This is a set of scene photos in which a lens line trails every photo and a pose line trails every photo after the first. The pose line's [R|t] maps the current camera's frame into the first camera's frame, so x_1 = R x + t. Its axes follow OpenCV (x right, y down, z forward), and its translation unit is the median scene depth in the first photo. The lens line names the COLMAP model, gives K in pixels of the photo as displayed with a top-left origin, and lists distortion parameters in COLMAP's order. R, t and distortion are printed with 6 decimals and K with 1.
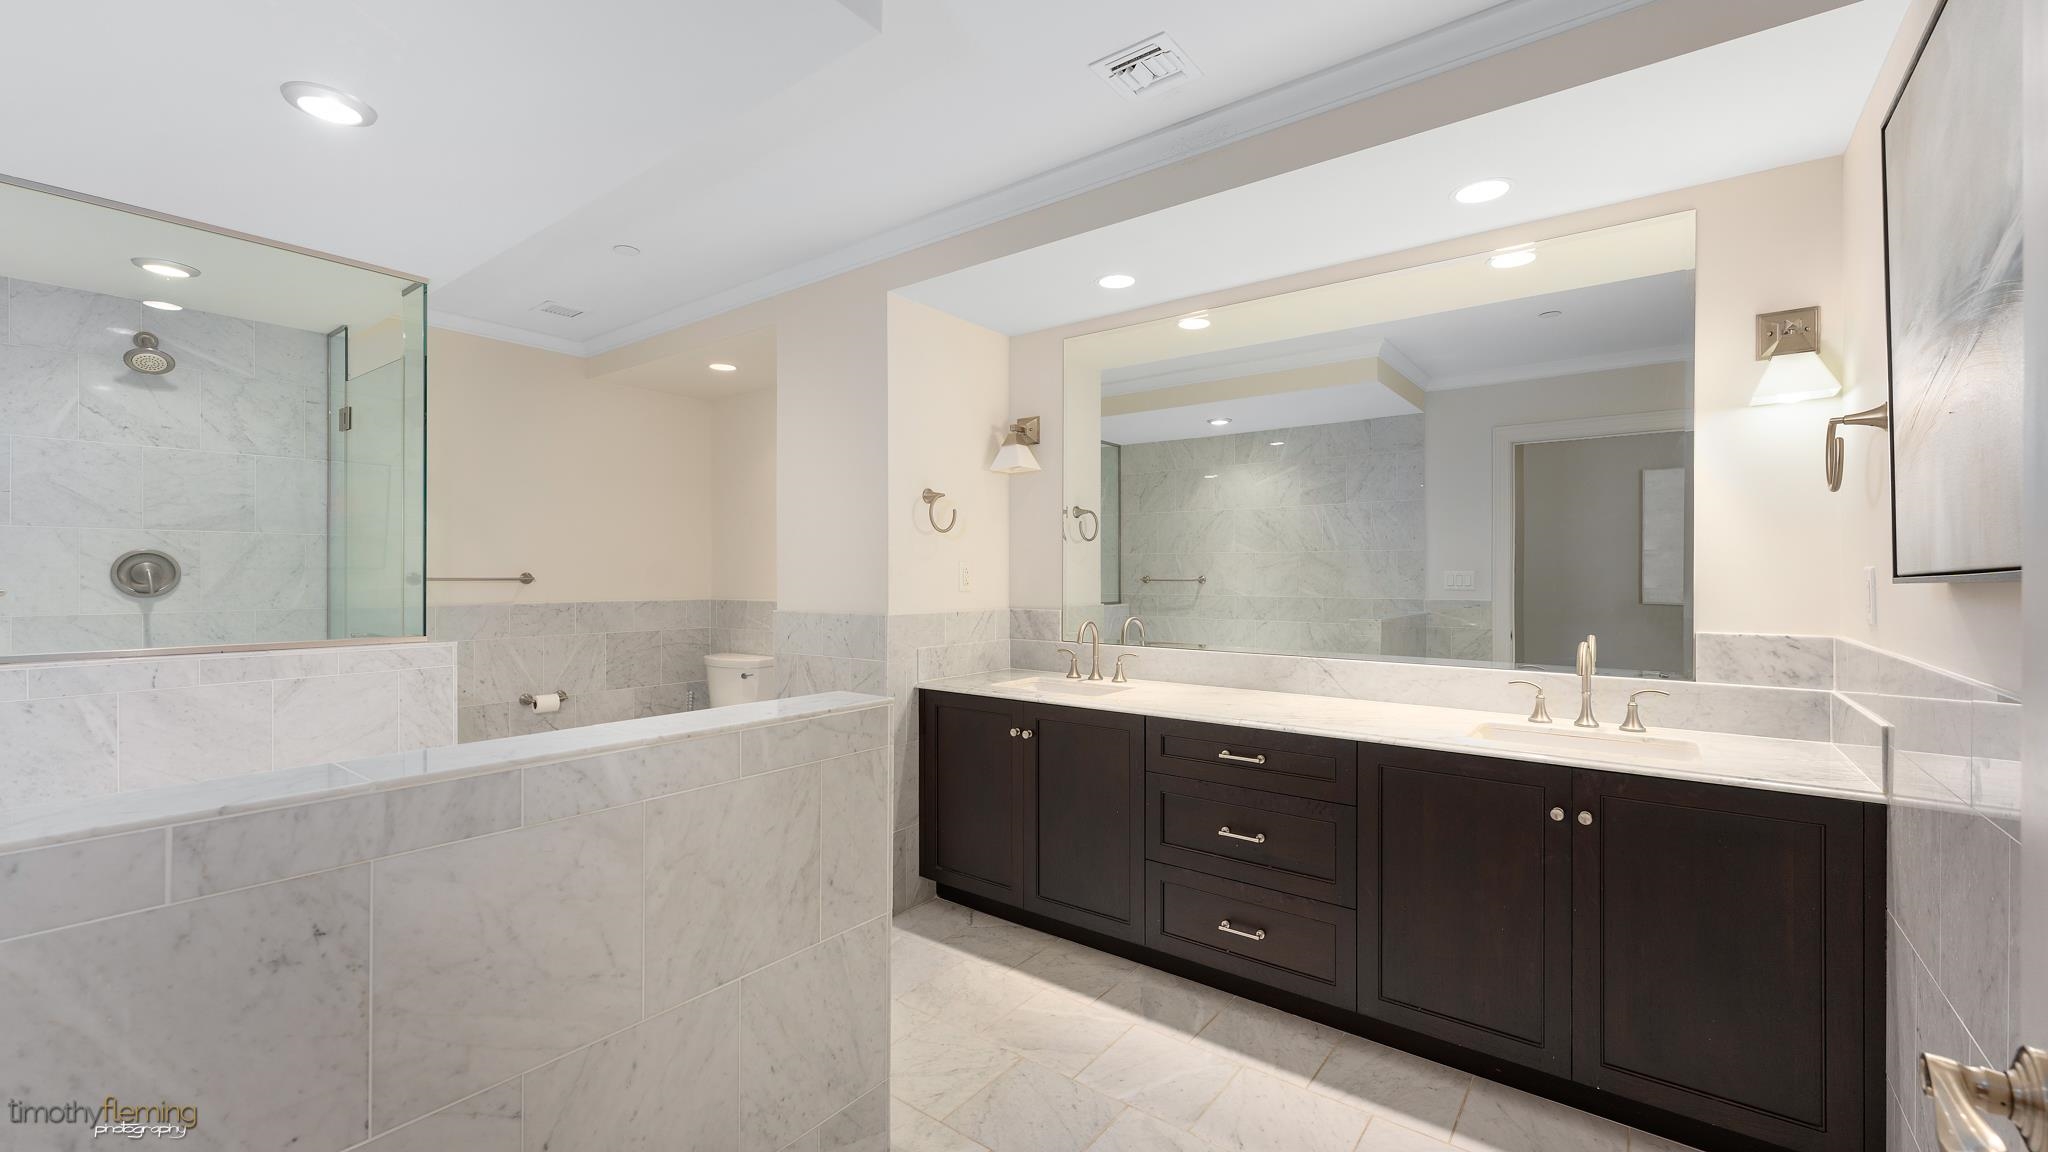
lens RADIAL K [[814.1, 0, 1023.1], [0, 814.1, 576.0], [0, 0, 1]] dist [0.001110, -0.000532]
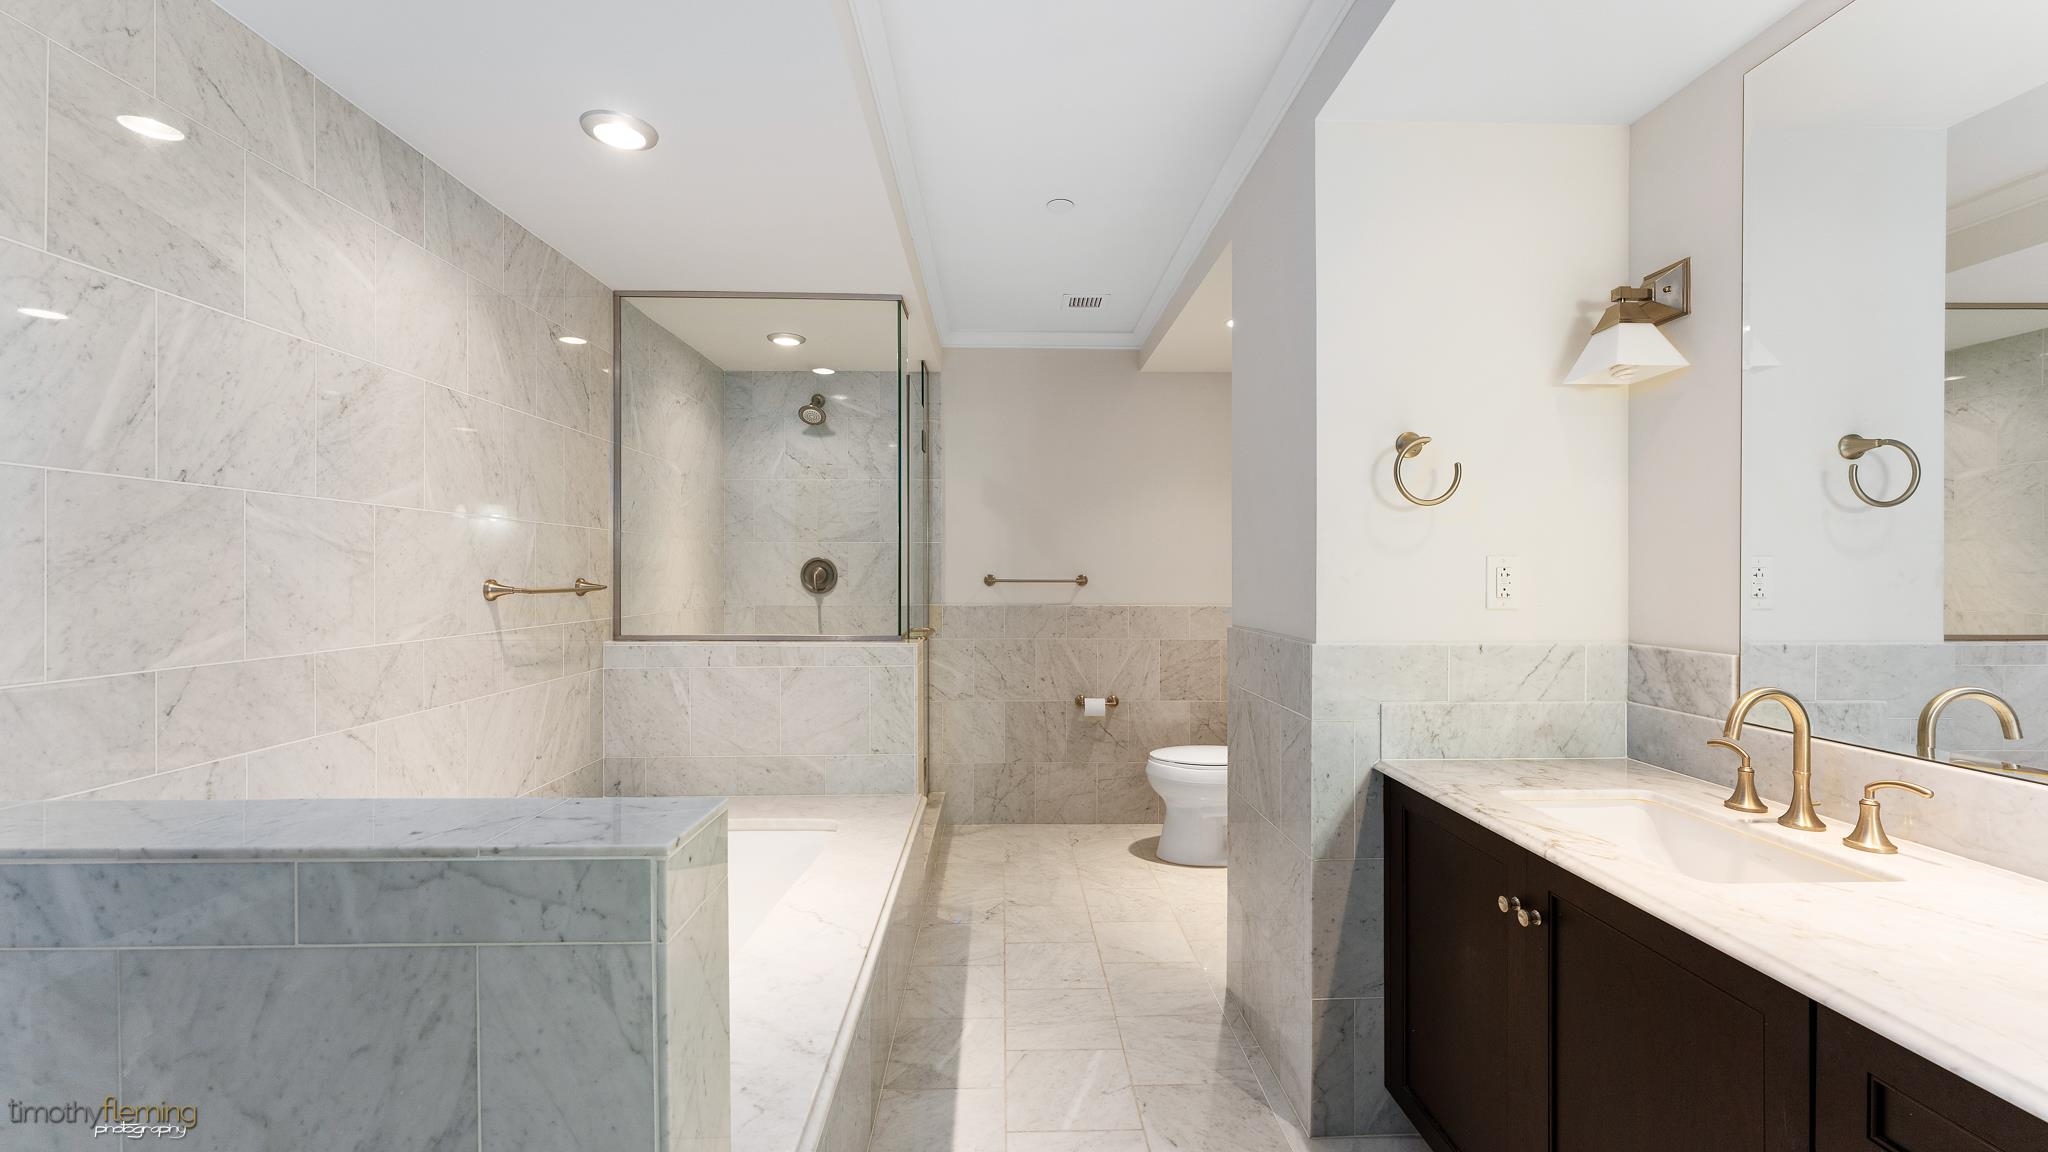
lens RADIAL K [[814.1, 0, 1023.1], [0, 814.1, 576.0], [0, 0, 1]] dist [0.001110, -0.000532]
pose [[0.629559, 0.001707, -0.776951, 0.167170], [-0.001890, 0.999998, 0.000666, -0.003866], [0.776950, 0.001050, 0.629561, 0.421915]]
